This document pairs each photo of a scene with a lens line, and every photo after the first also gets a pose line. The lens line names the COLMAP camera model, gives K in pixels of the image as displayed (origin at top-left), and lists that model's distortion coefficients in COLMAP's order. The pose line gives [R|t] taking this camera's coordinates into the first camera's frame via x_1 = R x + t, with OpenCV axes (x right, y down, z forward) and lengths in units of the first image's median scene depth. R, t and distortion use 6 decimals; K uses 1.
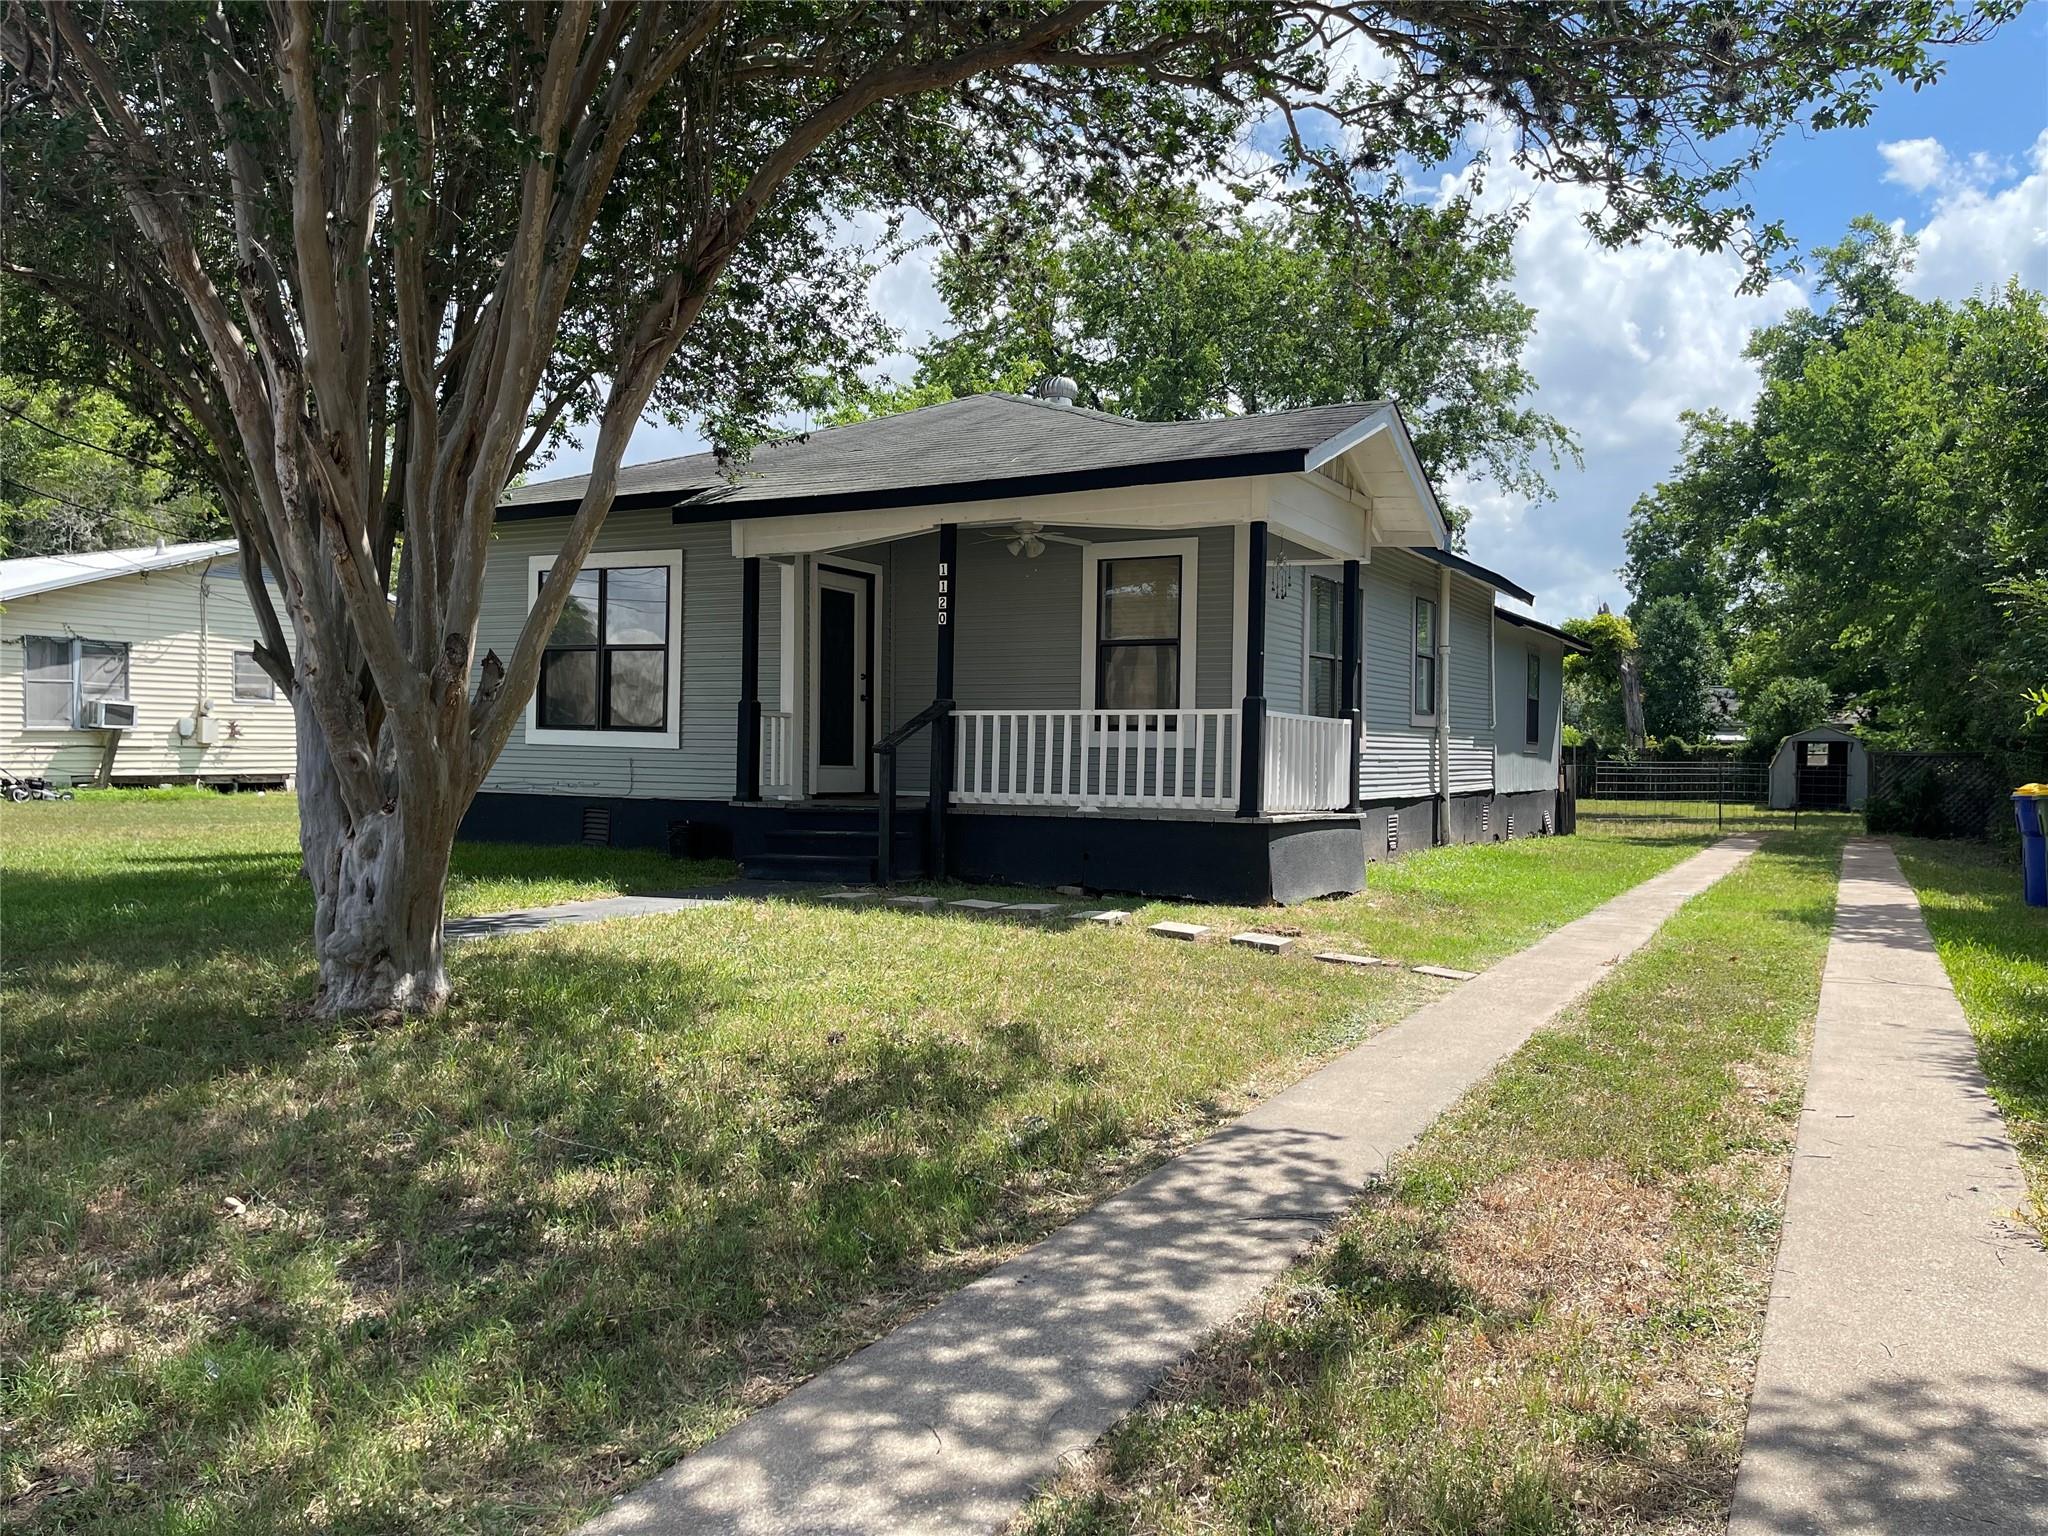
lens RADIAL K [[1549.5, 0, 1019.3], [0, 1549.5, 763.2], [0, 0, 1]] dist [0.007274, 0.002499]
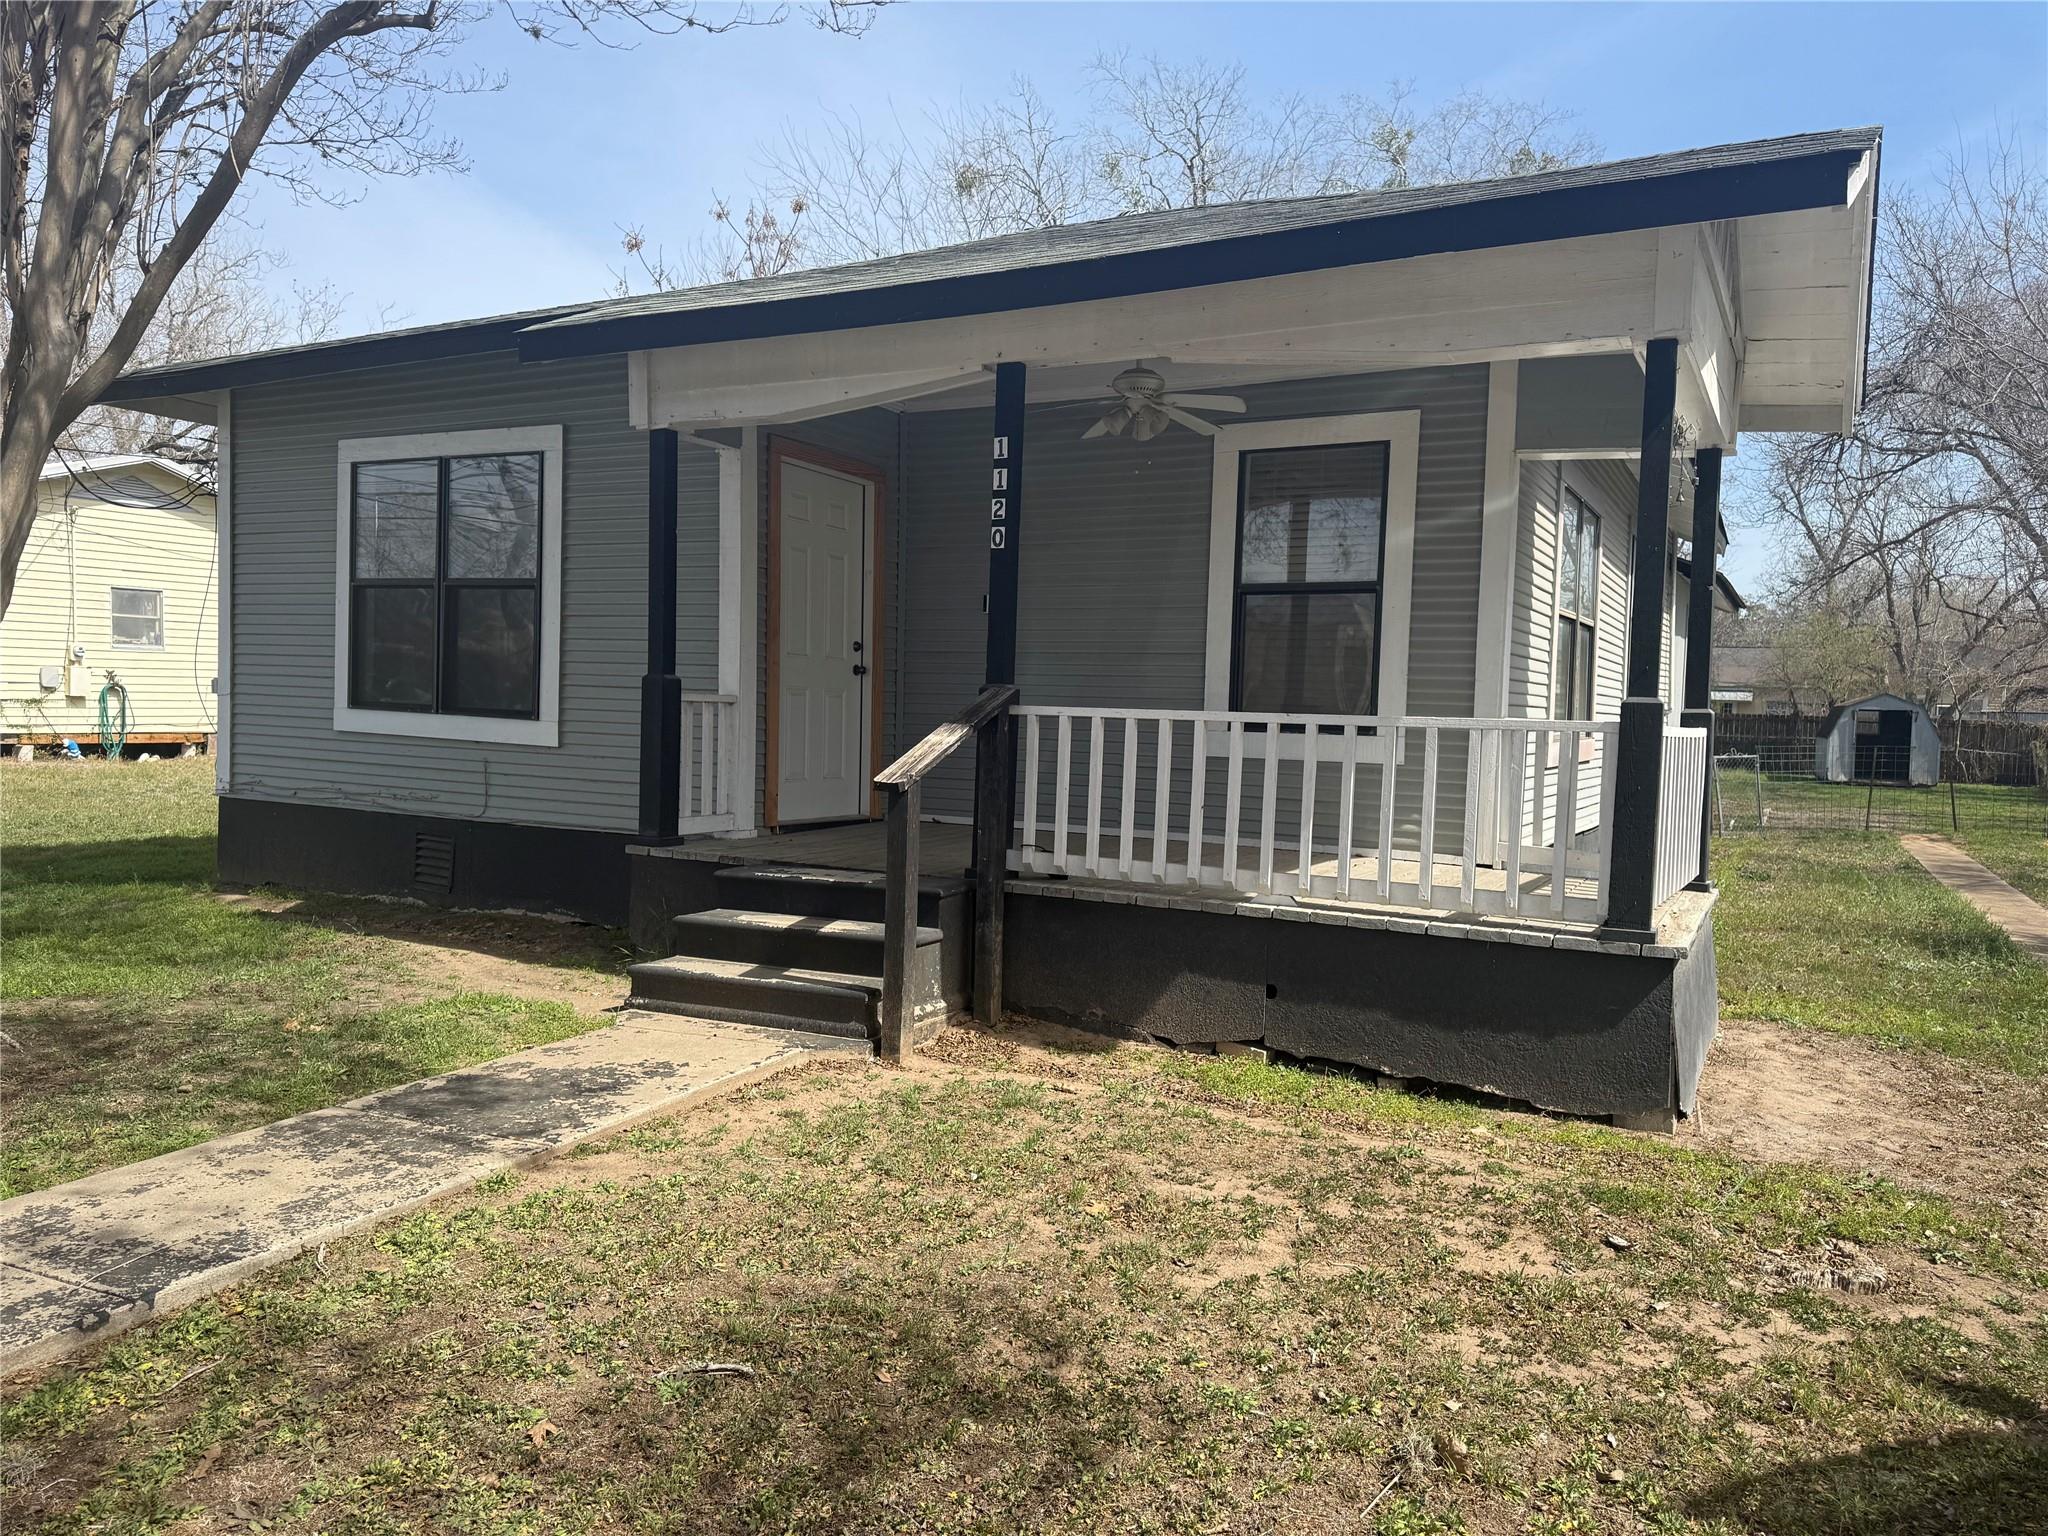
lens RADIAL K [[1478.0, 0, 1031.7], [0, 1478.0, 787.7], [0, 0, 1]] dist [0.012168, 0.000842]
pose [[0.999703, 0.016068, 0.018328, -0.042520], [-0.016956, 0.998637, 0.049359, -0.028251], [-0.017510, -0.049655, 0.998613, 0.435690]]
